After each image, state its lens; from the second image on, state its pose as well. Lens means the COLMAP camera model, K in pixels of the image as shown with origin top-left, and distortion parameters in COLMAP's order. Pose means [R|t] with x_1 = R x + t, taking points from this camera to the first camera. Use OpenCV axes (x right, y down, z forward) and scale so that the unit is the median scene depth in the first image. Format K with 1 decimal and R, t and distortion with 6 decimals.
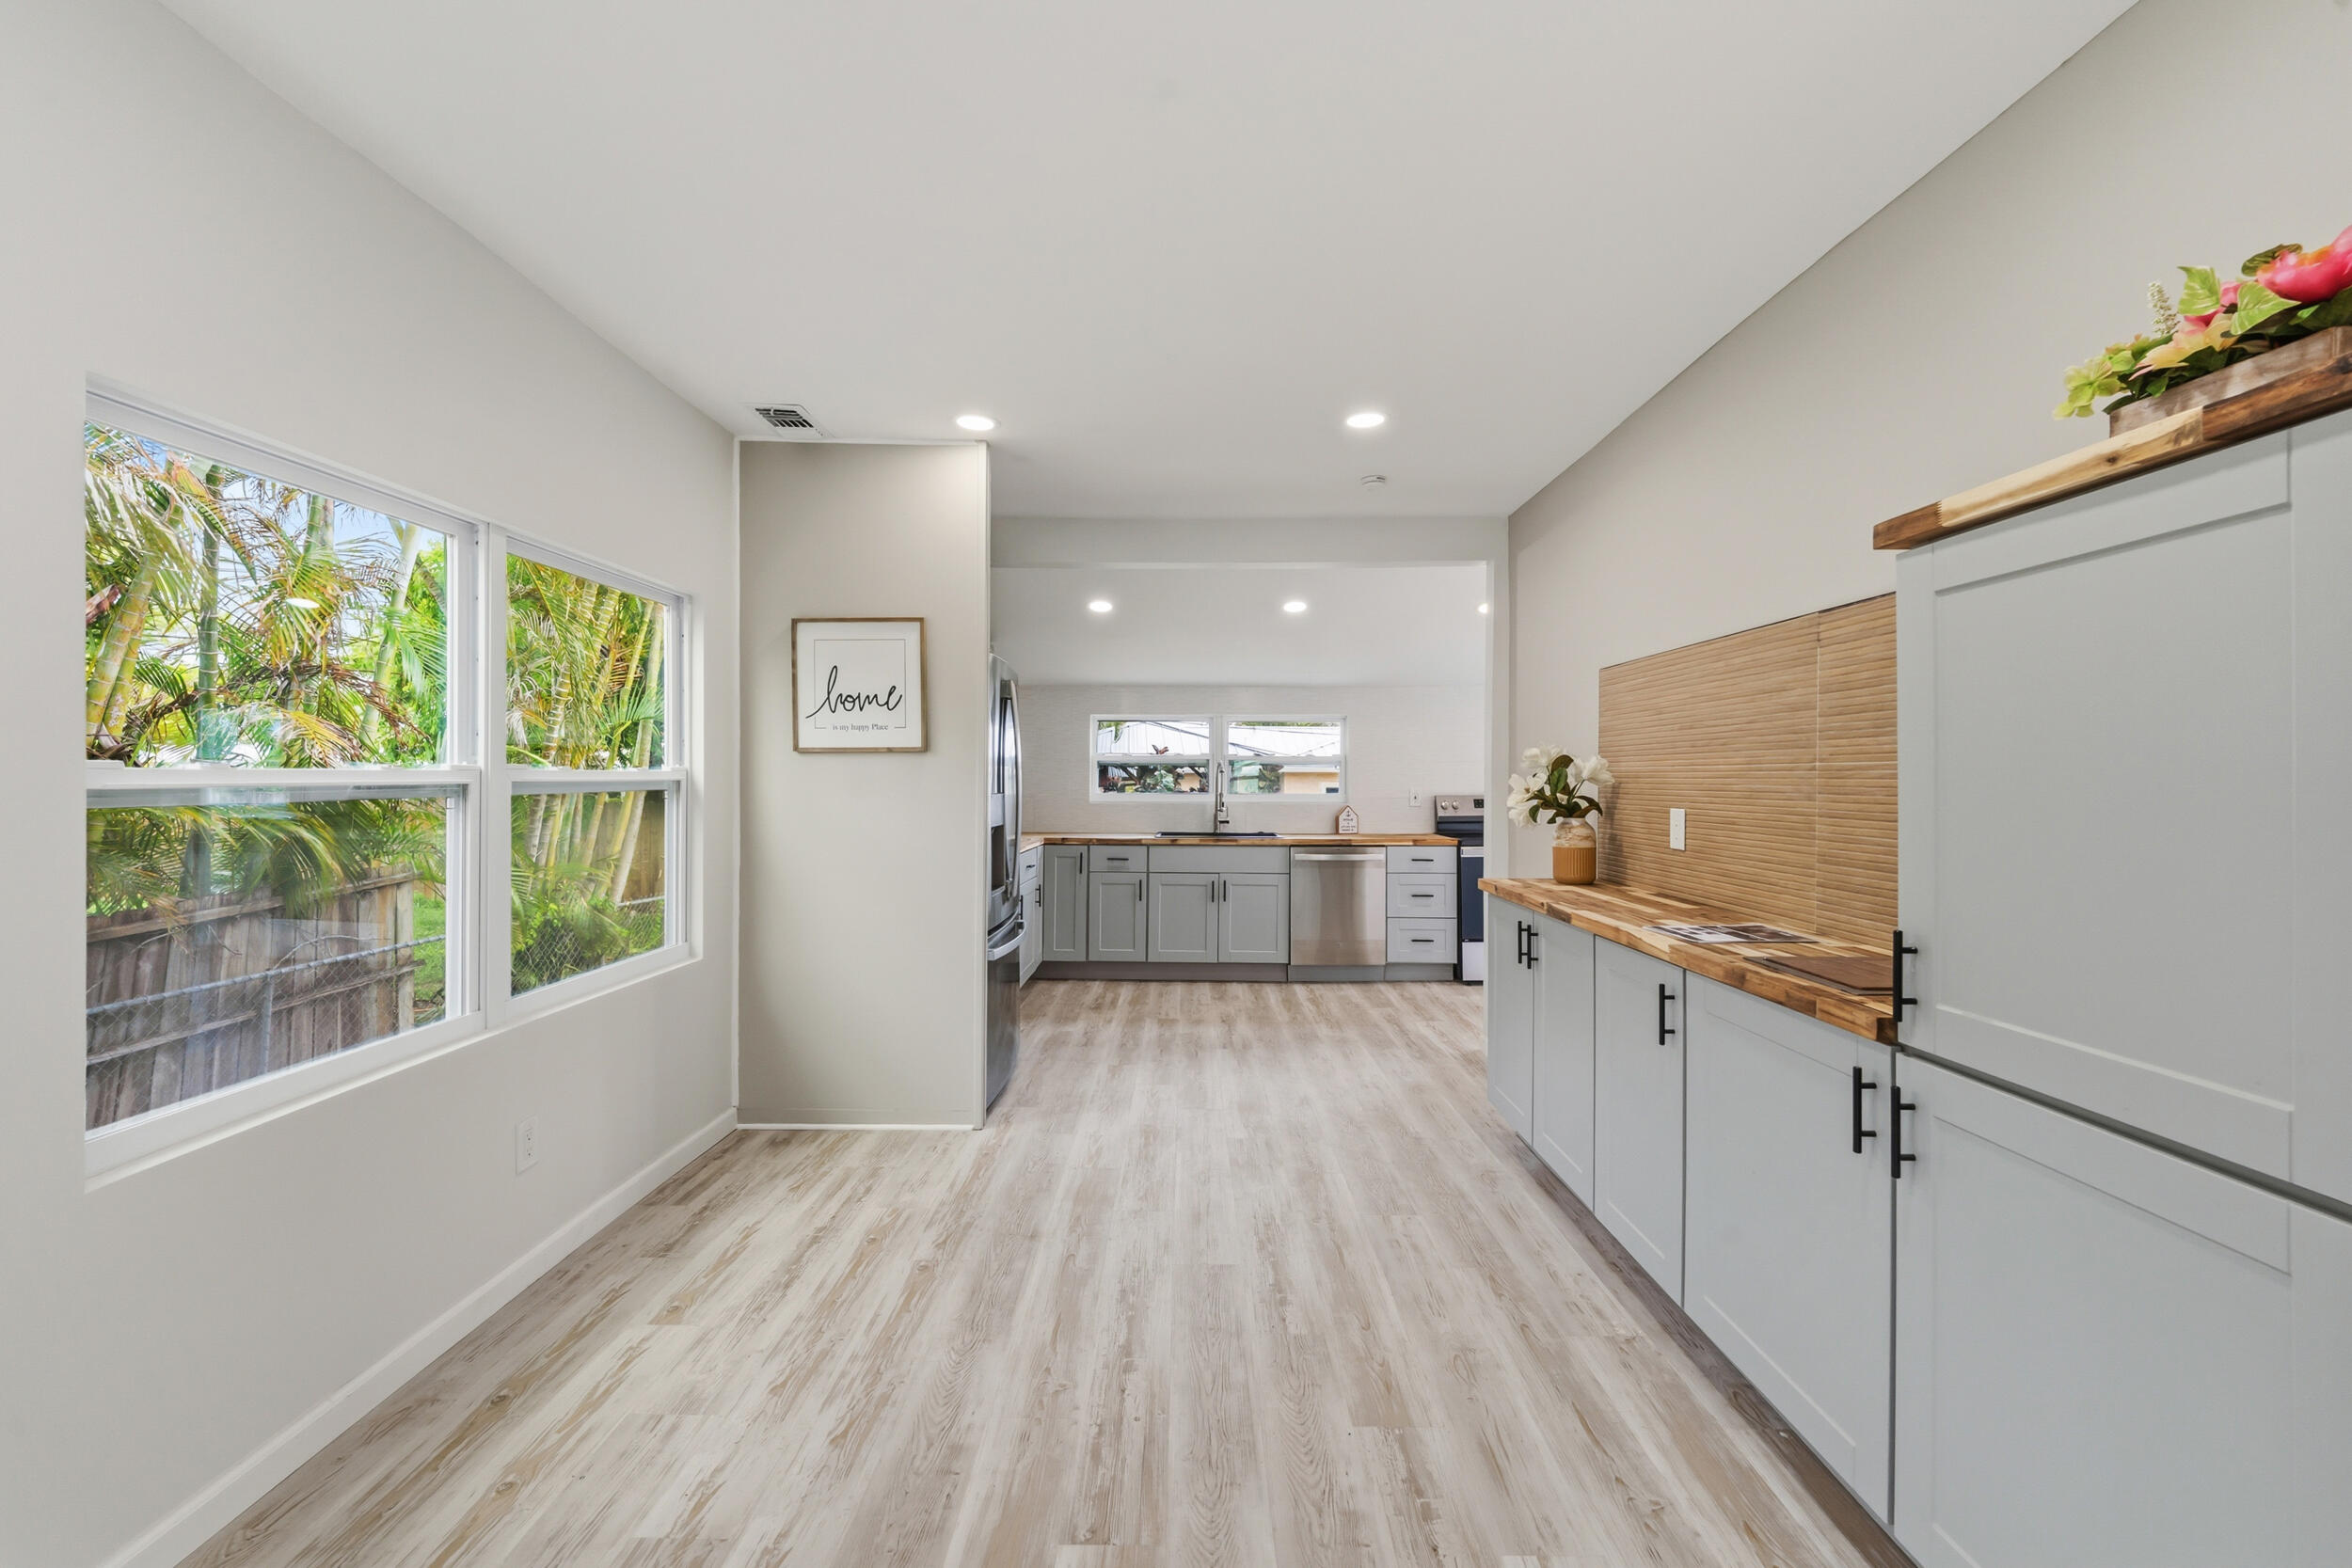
lens RADIAL K [[973.1, 0, 1178.2], [0, 973.1, 769.1], [0, 0, 1]] dist [-0.000441, -0.000442]
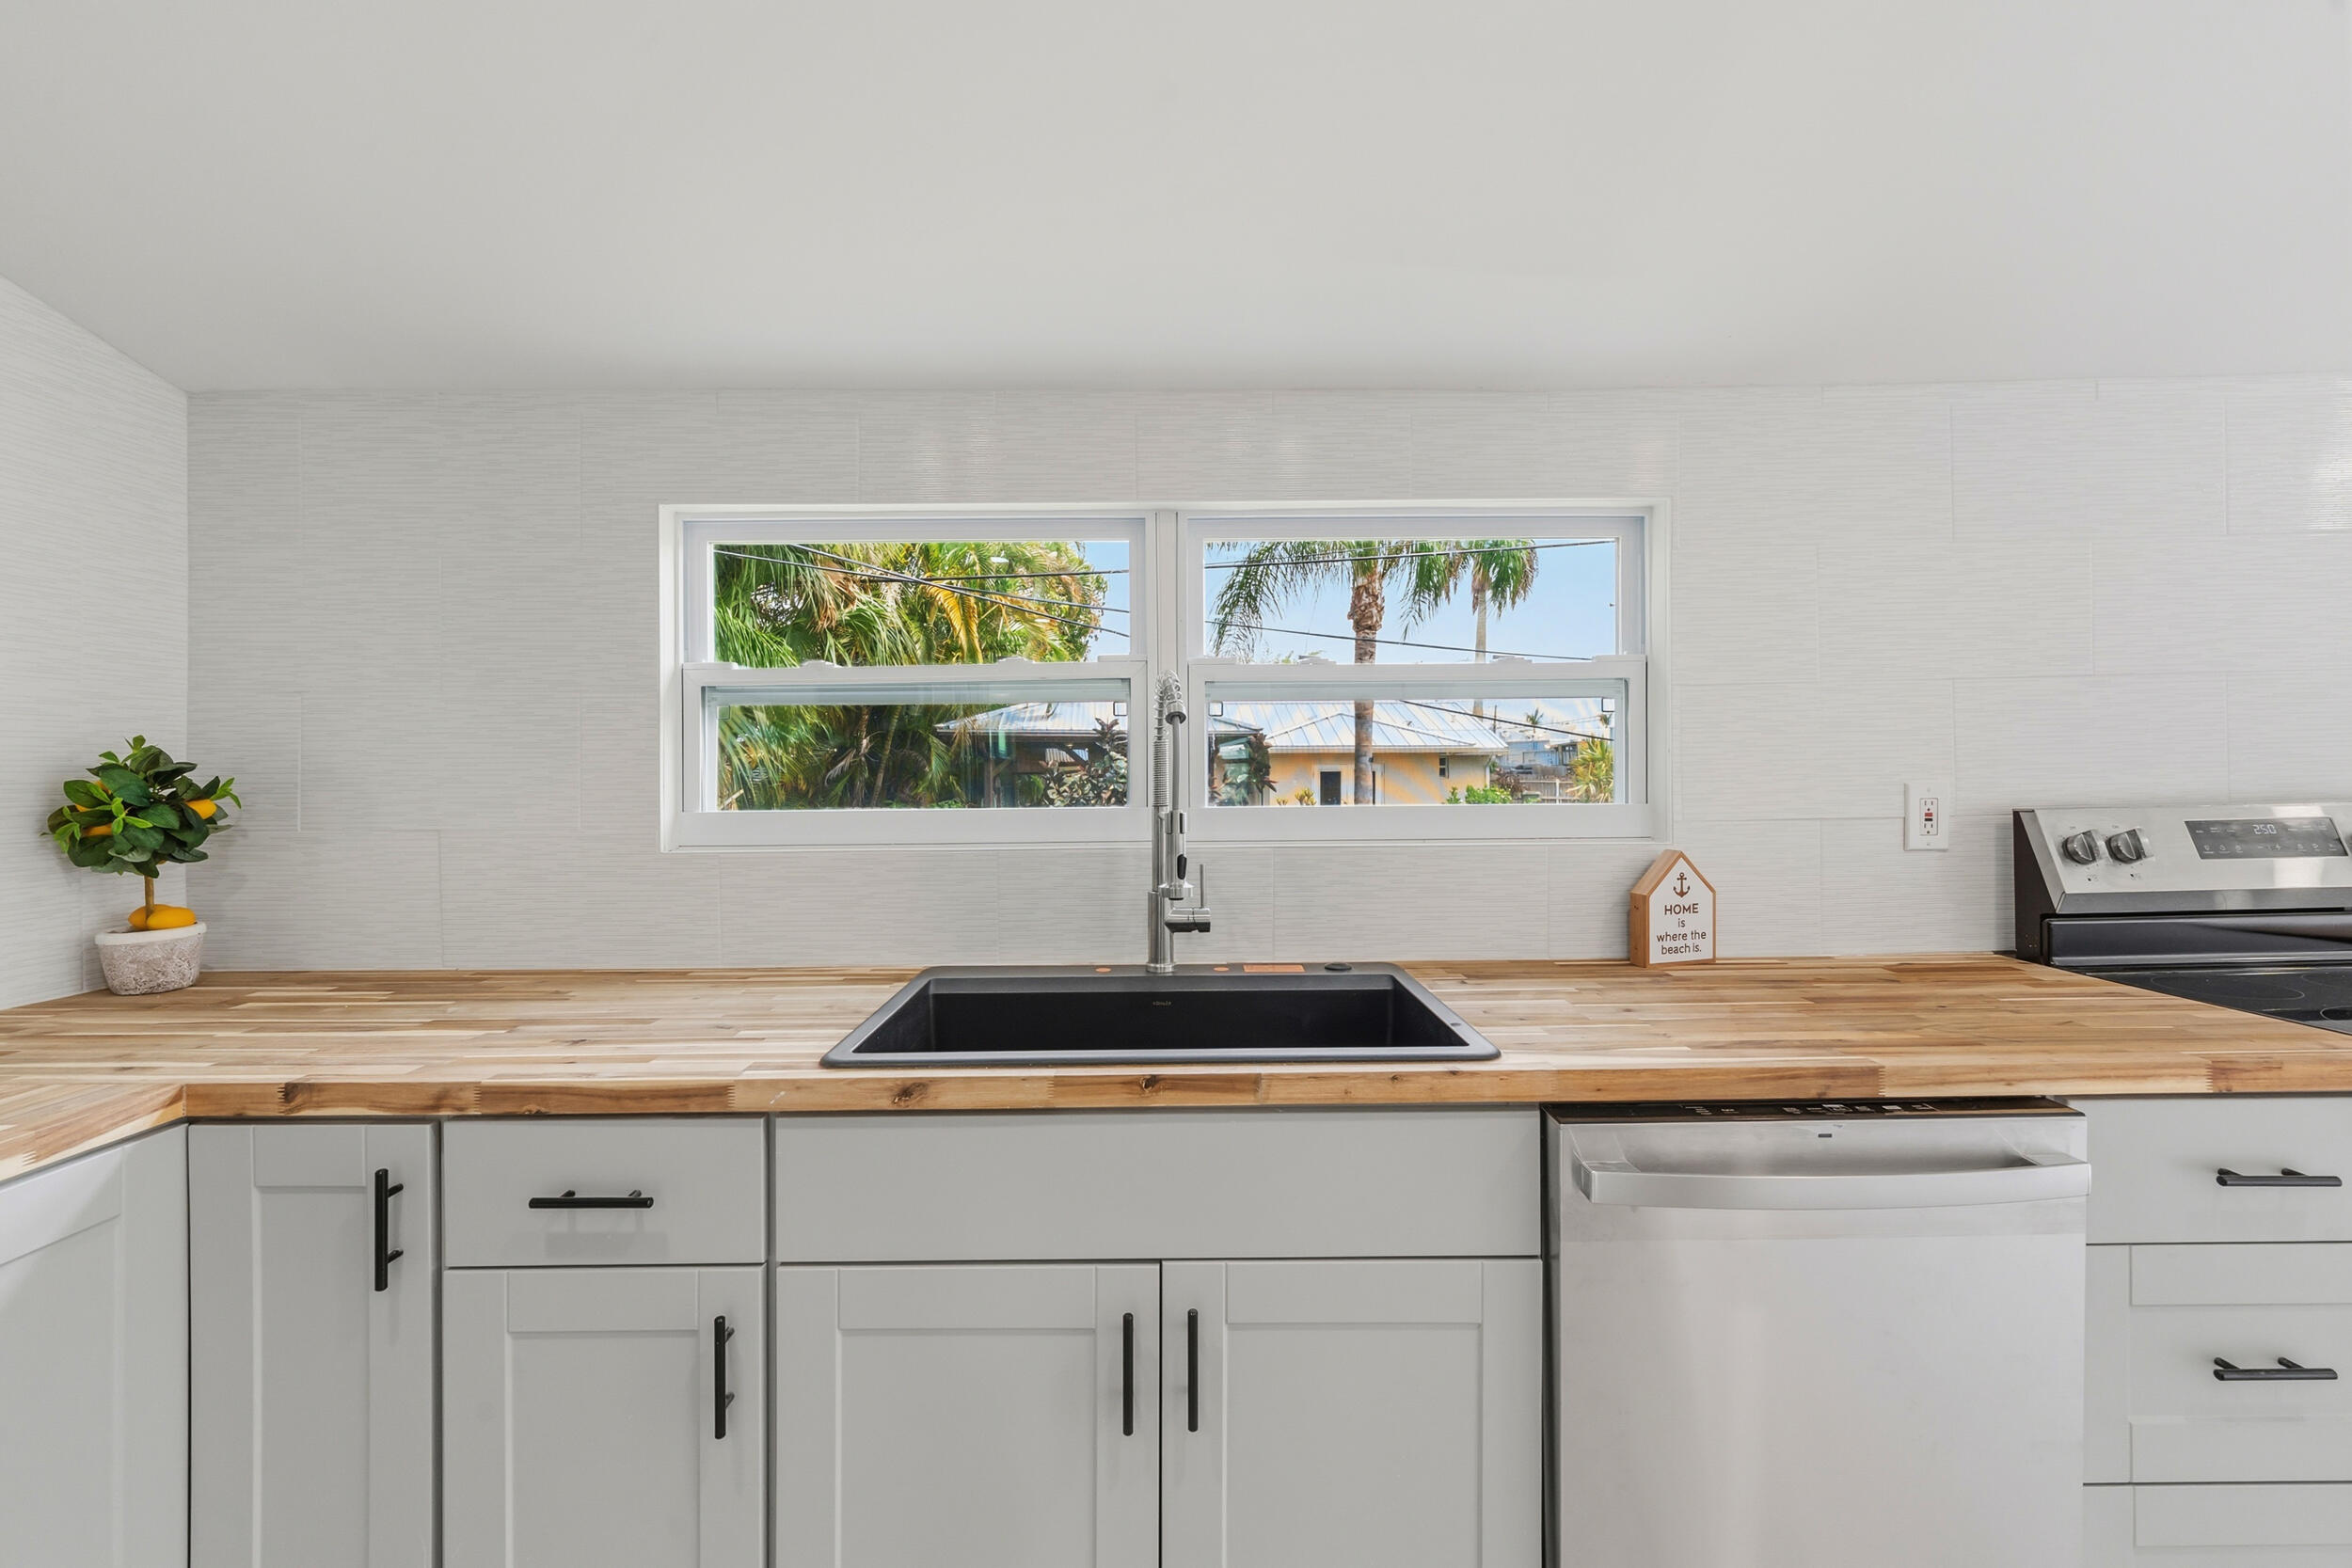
lens RADIAL K [[973.1, 0, 1178.2], [0, 973.1, 769.1], [0, 0, 1]] dist [-0.000441, -0.000442]
pose [[0.999644, -0.014783, 0.022220, 0.049536], [0.014696, 0.999884, 0.004081, 0.017476], [-0.022278, -0.003753, 0.999745, 0.965499]]
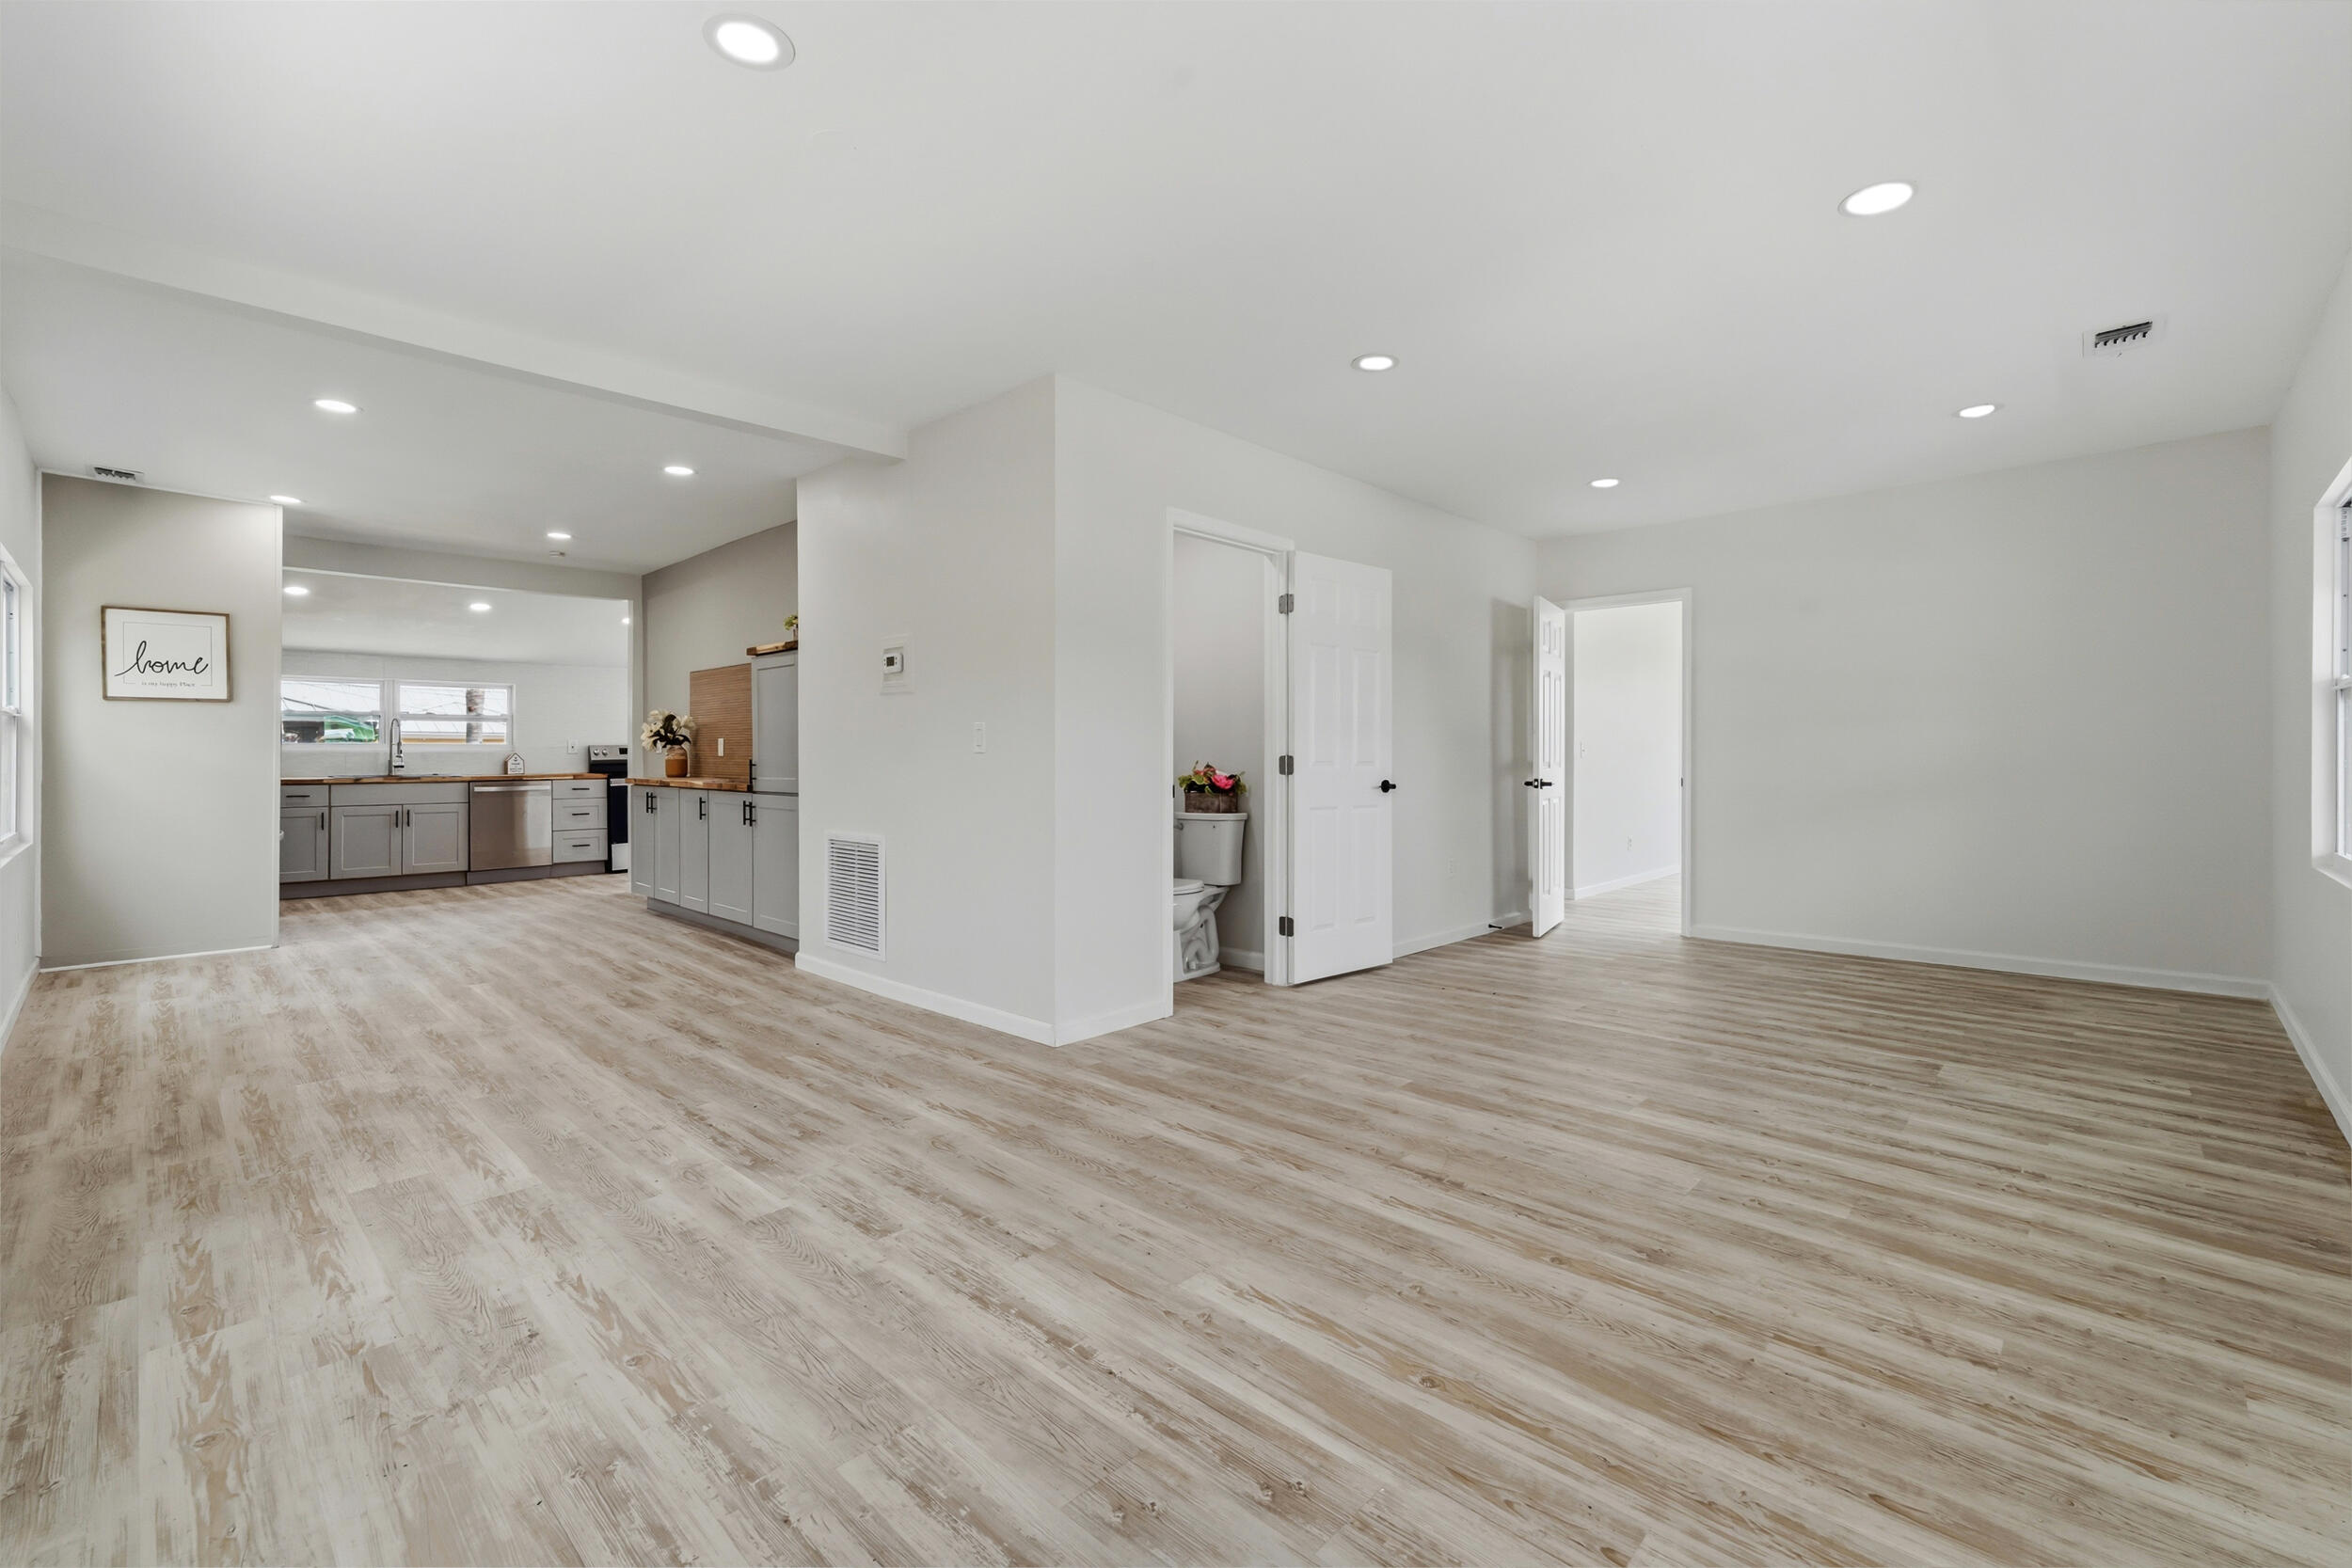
lens RADIAL K [[999.9, 0, 1171.7], [0, 999.9, 766.1], [0, 0, 1]] dist [-0.000775, -0.000498]
pose [[0.693625, -0.013003, 0.720219, -0.236819], [-0.005074, 0.999724, 0.022937, 0.025368], [-0.720318, -0.019564, 0.693368, -0.744830]]
